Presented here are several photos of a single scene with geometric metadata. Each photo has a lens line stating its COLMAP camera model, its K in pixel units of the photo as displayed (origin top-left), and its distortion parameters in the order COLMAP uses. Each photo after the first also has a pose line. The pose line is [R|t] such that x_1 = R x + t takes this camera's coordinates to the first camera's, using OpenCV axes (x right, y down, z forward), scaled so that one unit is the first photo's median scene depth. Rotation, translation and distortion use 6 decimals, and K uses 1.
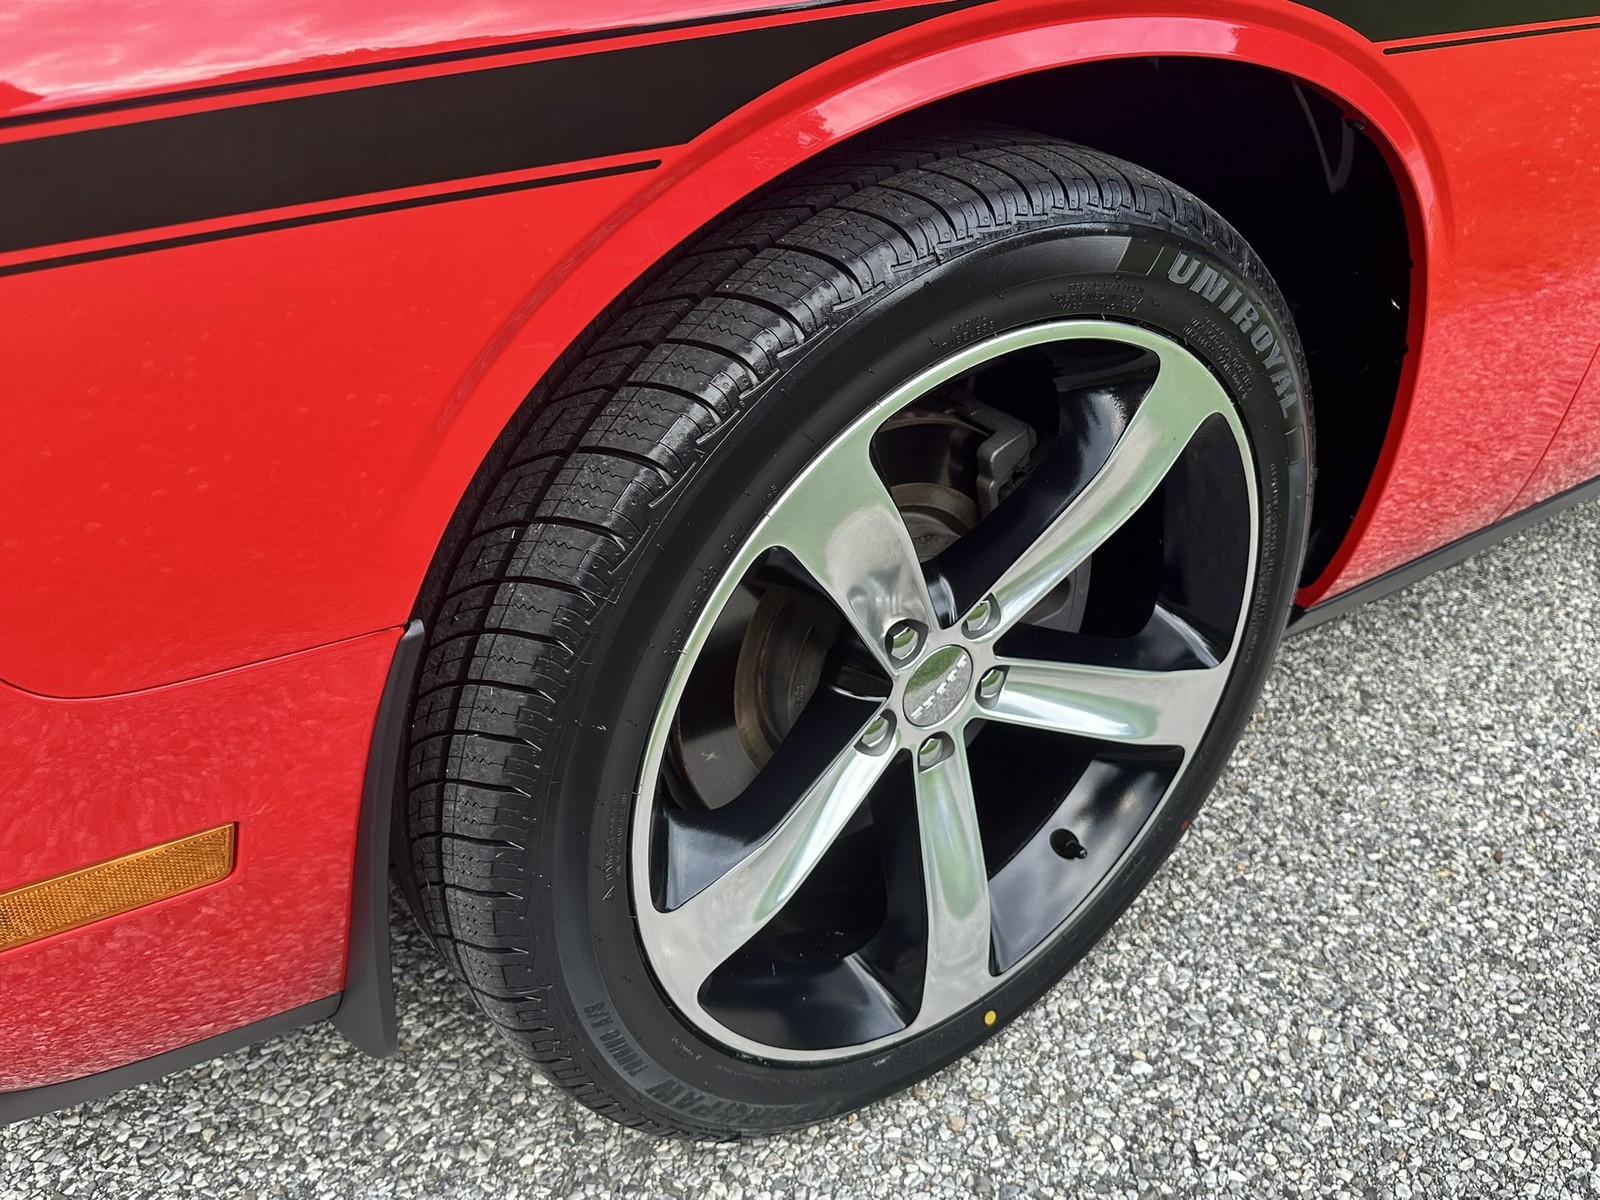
lens RADIAL K [[1406.0, 0, 766.5], [0, 1406.0, 562.8], [0, 0, 1]] dist [0.096188, -0.189665]
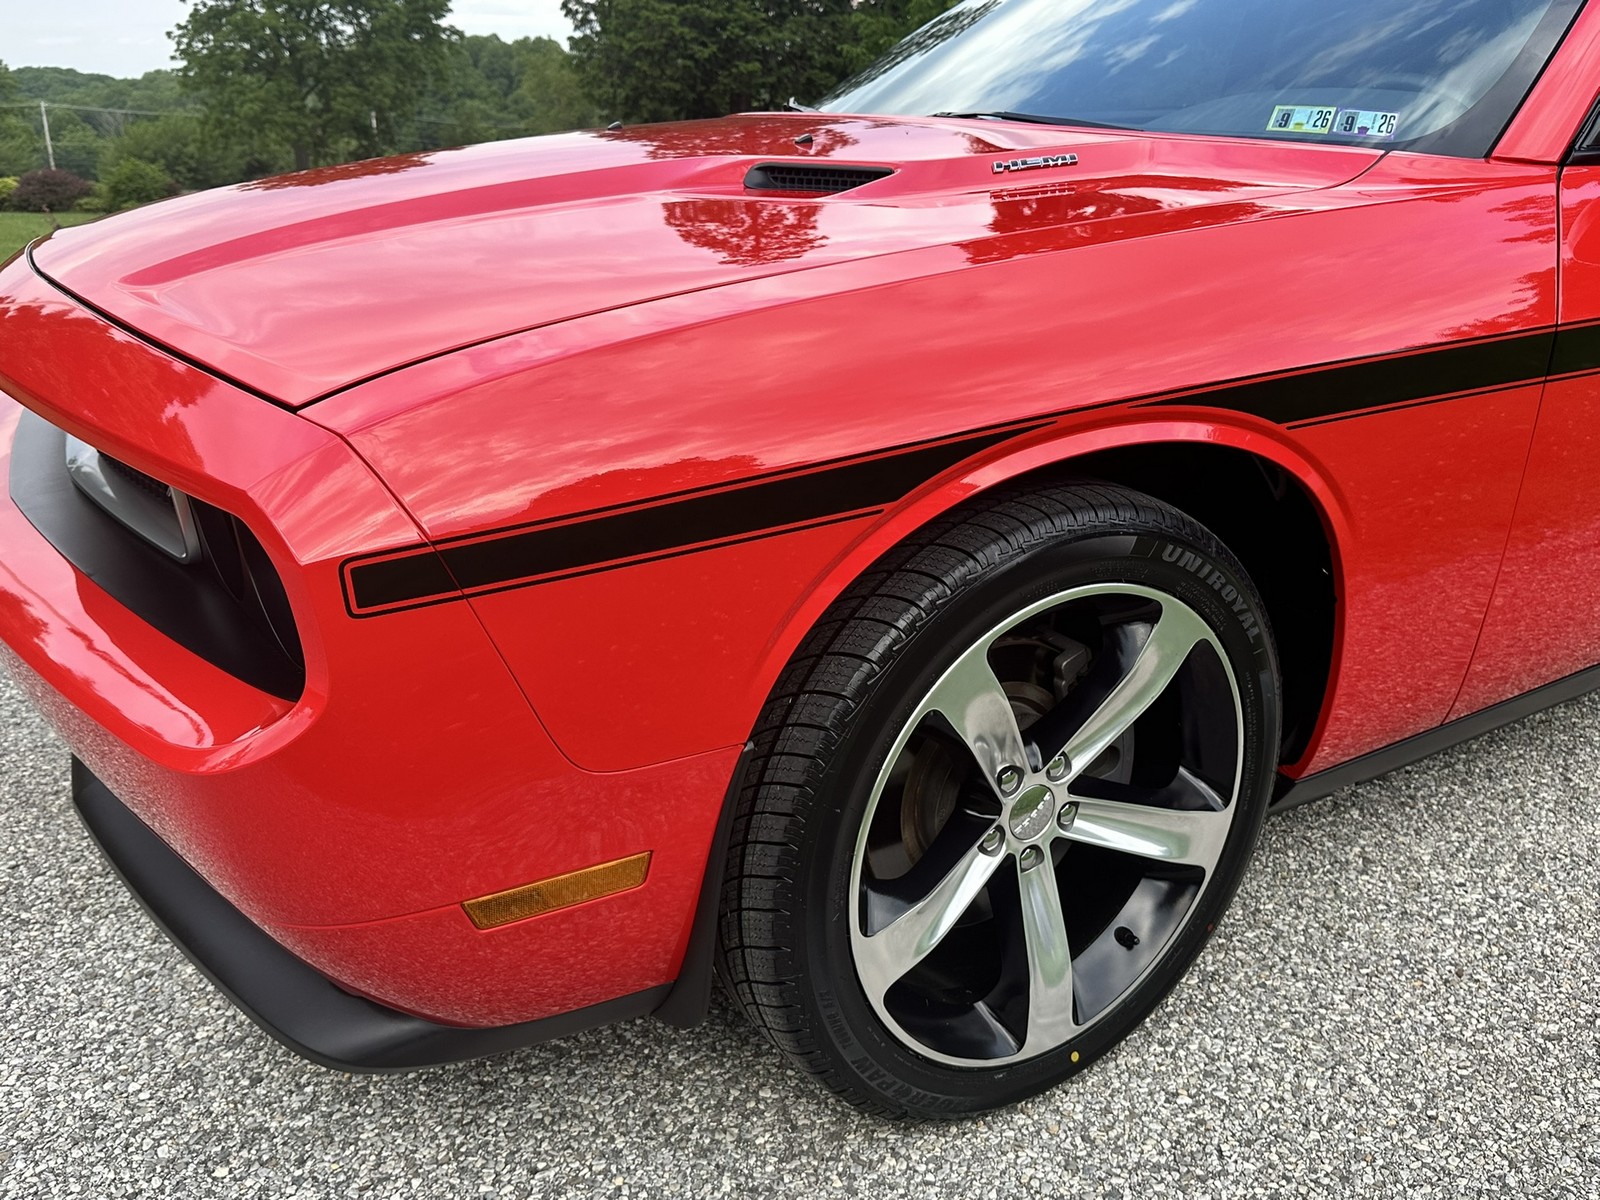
lens RADIAL K [[1345.8, 0, 800.0], [0, 1345.8, 600.0], [0, 0, 1]] dist [0.118716, -0.149281]
pose [[0.998535, -0.001330, -0.054102, -0.048475], [-0.006683, 0.989018, -0.147644, 0.071114], [0.053704, 0.147789, 0.987560, -0.483166]]
